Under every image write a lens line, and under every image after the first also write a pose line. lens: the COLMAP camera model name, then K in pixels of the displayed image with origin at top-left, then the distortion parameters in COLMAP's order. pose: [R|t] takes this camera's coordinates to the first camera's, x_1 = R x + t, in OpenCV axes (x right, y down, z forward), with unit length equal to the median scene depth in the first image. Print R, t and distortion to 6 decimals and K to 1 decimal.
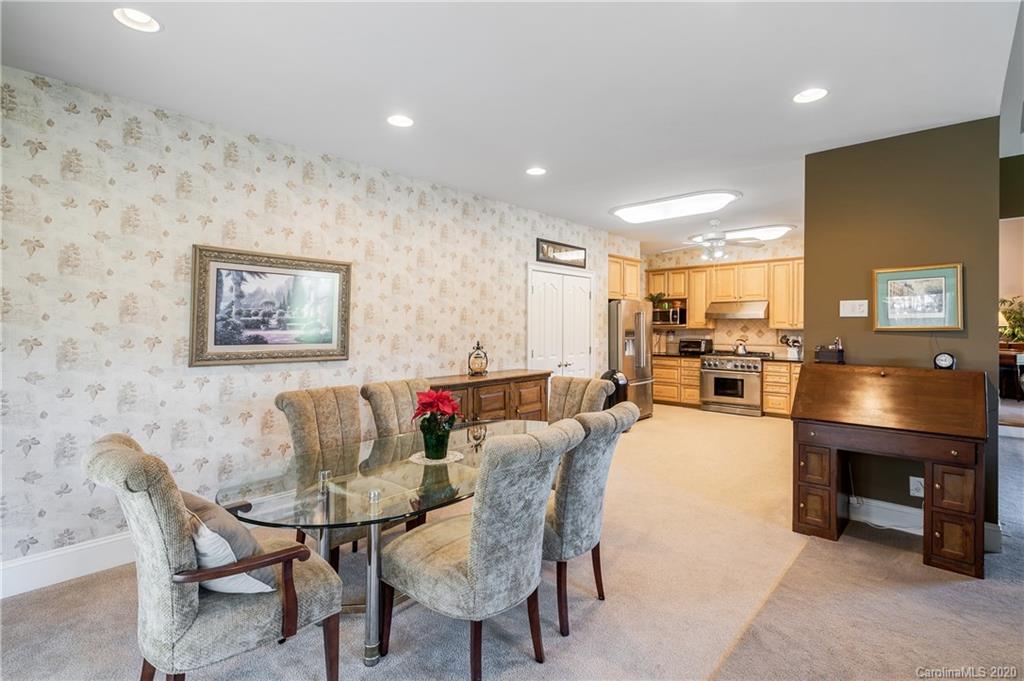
lens RADIAL K [[468.9, 0, 513.5], [0, 468.9, 320.9], [0, 0, 1]] dist [-0.001641, 0.000008]
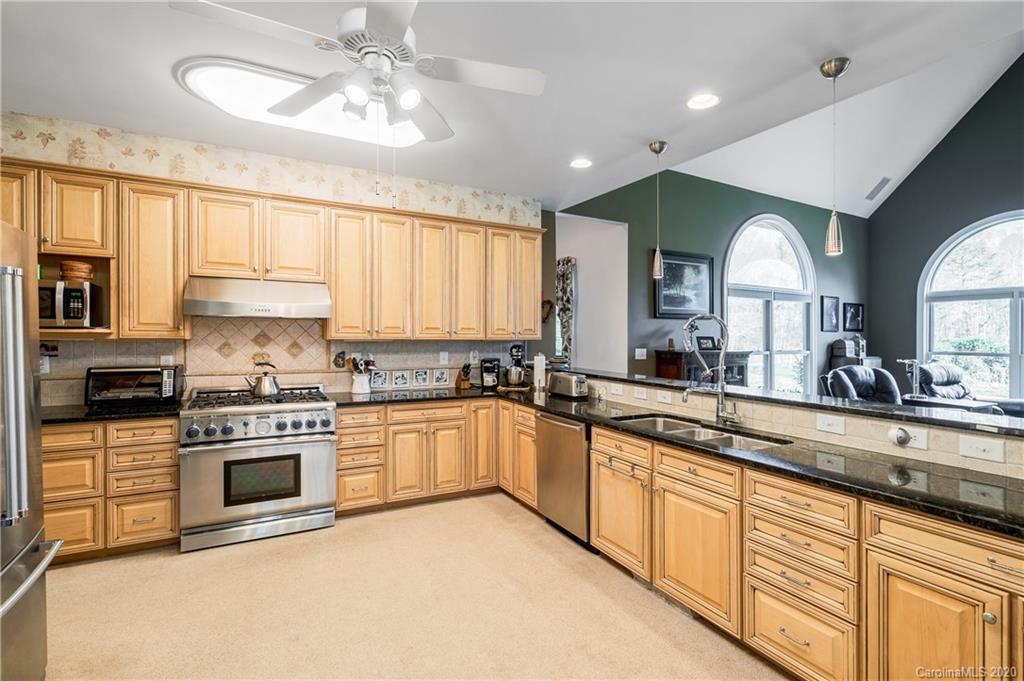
lens RADIAL K [[487.3, 0, 534.6], [0, 487.3, 343.6], [0, 0, 1]] dist [0.000144, -0.000070]
pose [[0.297512, -0.013349, 0.954625, 0.115042], [-0.017453, 0.999659, 0.019418, 0.007252], [-0.954559, -0.022438, 0.297178, 0.648137]]
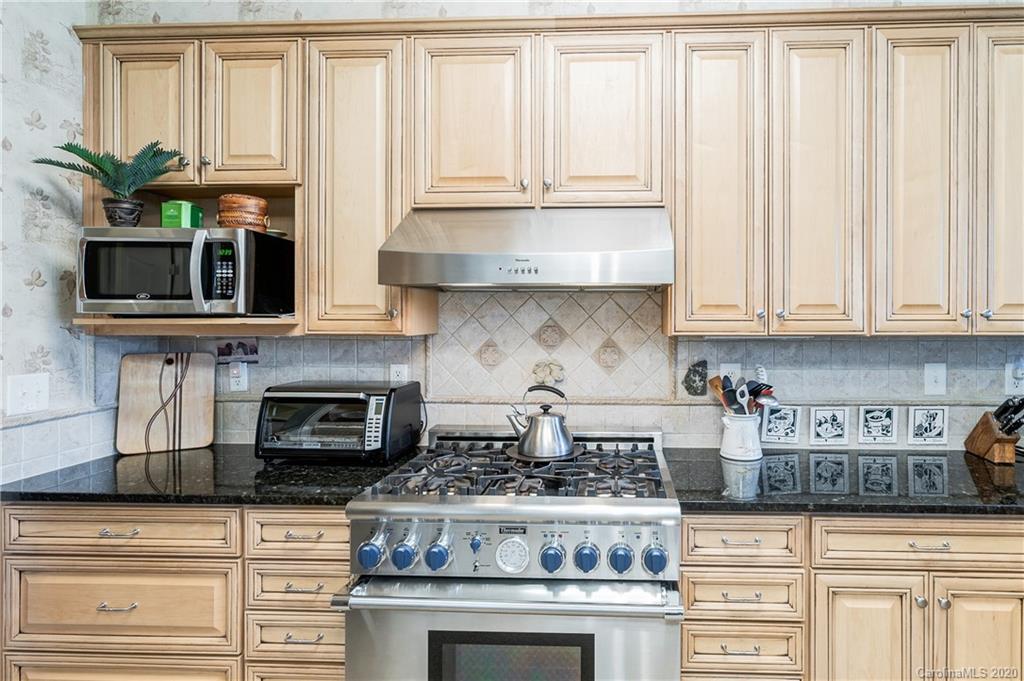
lens RADIAL K [[576.4, 0, 607.8], [0, 576.4, 322.2], [0, 0, 1]] dist [-0.003157, -0.000752]
pose [[0.755154, -0.004859, 0.655530, 0.355409], [-0.006320, 0.999872, 0.014692, 0.006640], [-0.655517, -0.015237, 0.755026, 0.834816]]
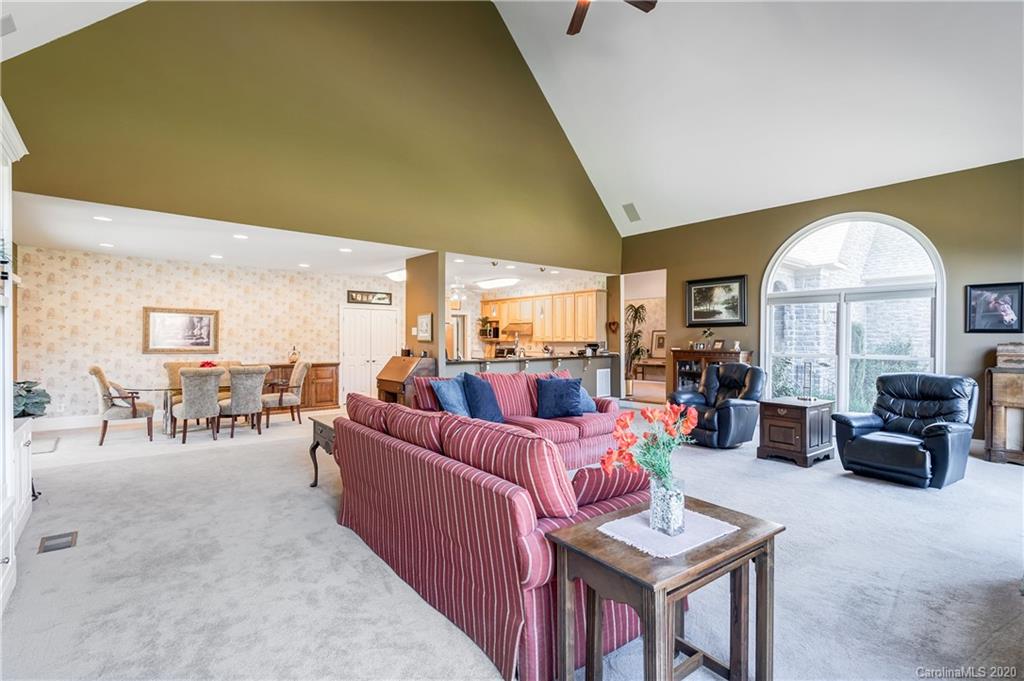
lens RADIAL K [[465.4, 0, 512.0], [0, 465.4, 340.5], [0, 0, 1]] dist [-0.002127, 0.000358]
pose [[0.991625, 0.004019, -0.129091, 0.692652], [-0.002246, 0.999901, 0.013872, -0.006594], [0.129134, -0.013466, 0.991536, -0.533835]]
